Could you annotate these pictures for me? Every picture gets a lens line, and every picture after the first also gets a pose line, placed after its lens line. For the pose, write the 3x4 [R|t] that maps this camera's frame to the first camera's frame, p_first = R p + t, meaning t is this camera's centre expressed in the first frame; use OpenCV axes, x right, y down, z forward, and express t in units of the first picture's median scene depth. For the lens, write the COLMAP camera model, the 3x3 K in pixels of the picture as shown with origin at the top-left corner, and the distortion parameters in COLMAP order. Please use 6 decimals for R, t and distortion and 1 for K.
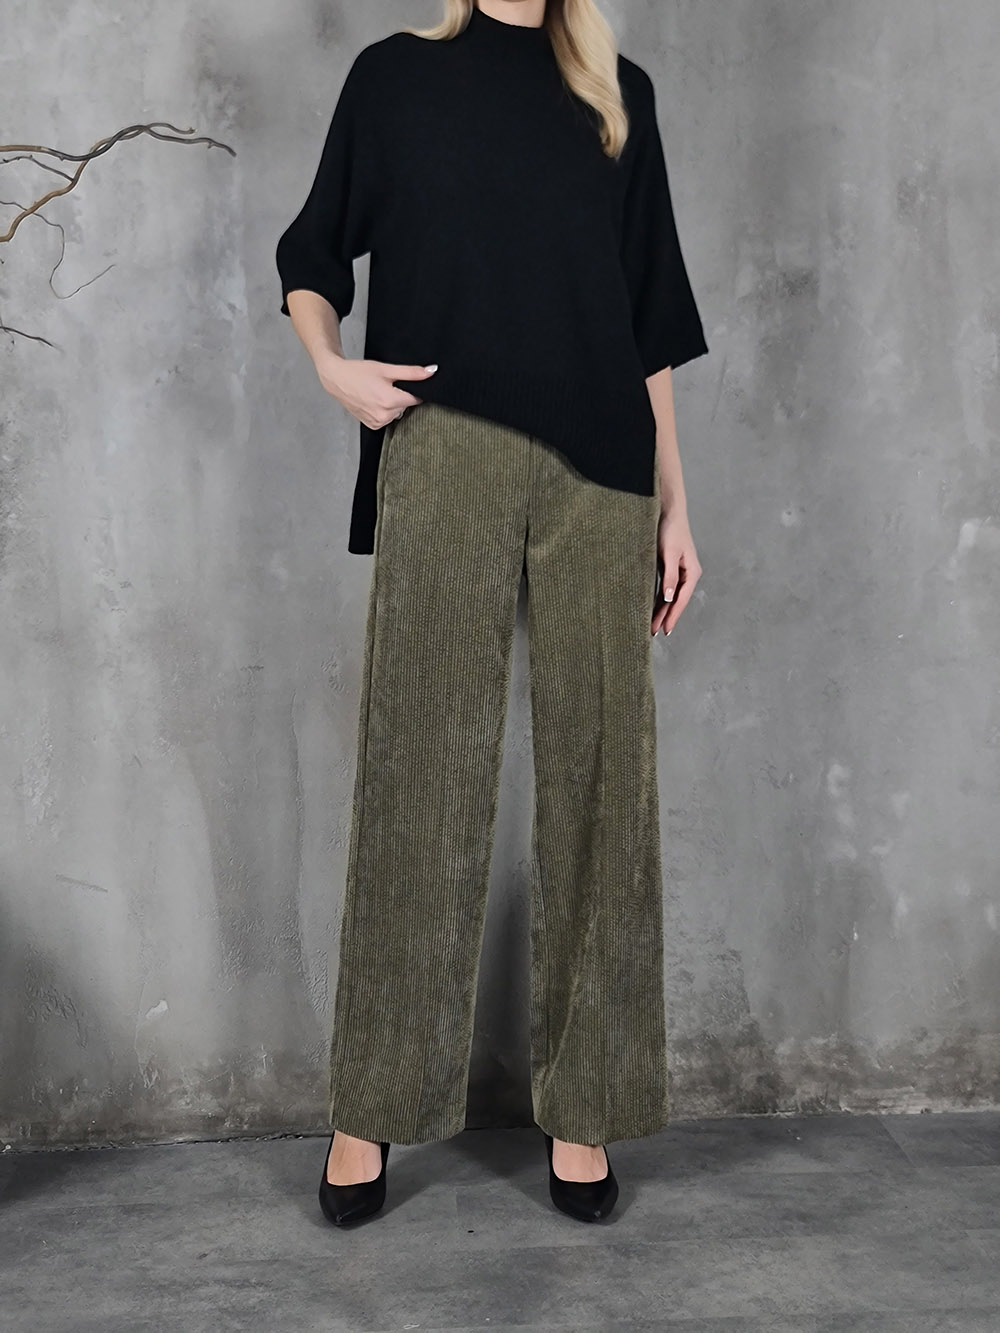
lens RADIAL K [[1751.6, 0, 487.9], [0, 1751.6, 661.8], [0, 0, 1]] dist [0.045341, 0.000000]
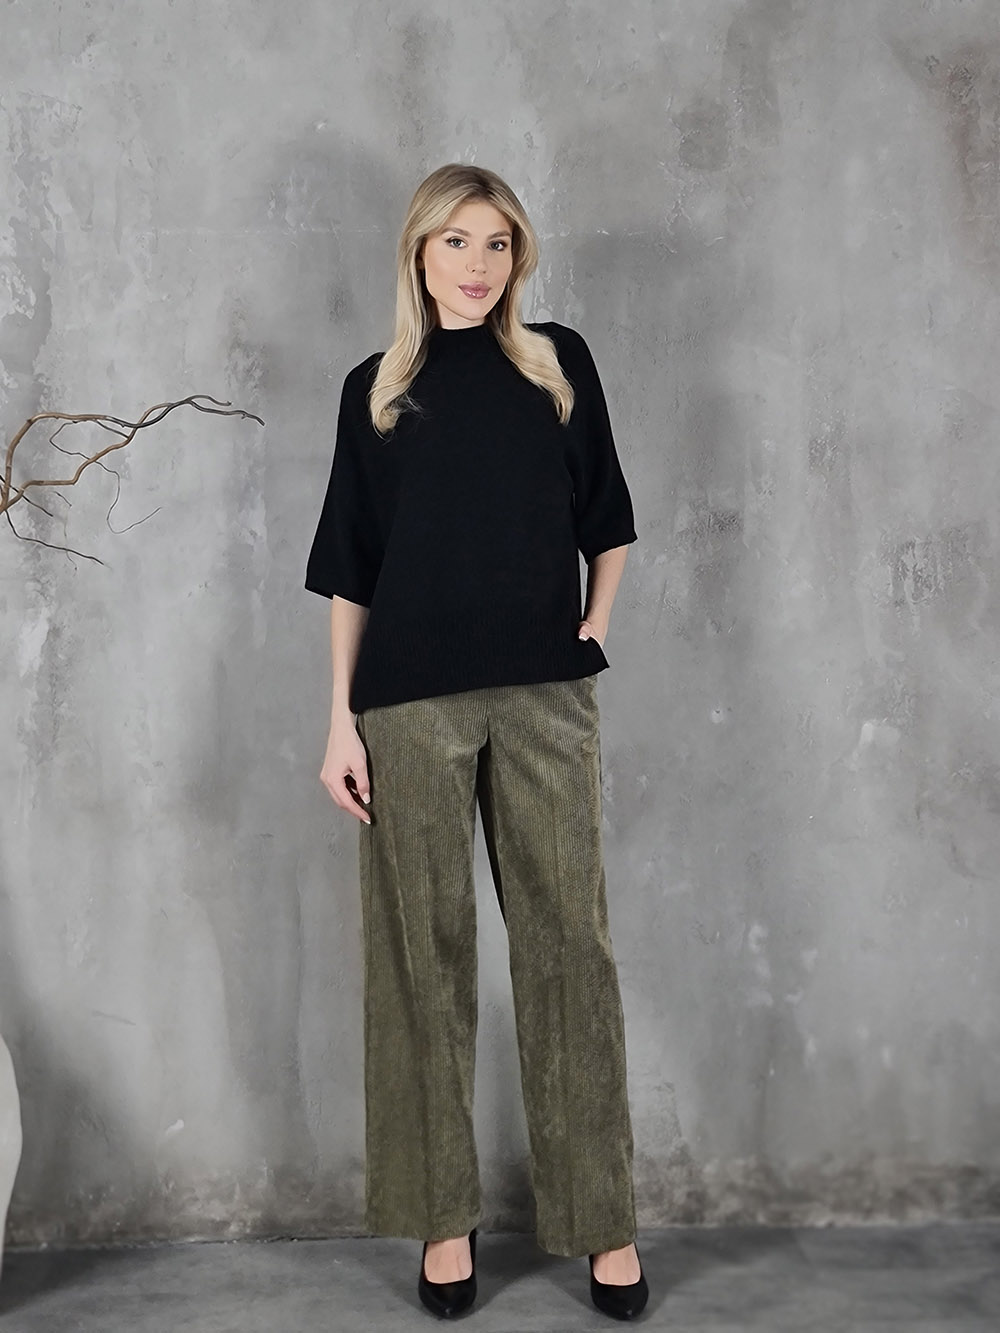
lens RADIAL K [[1751.6, 0, 485.8], [0, 1751.6, 693.6], [0, 0, 1]] dist [0.045341, 0.000000]
pose [[0.999802, 0.016460, 0.011187, 0.000824], [-0.015892, 0.998667, -0.049103, -0.036446], [-0.011980, 0.048915, 0.998731, -0.187208]]
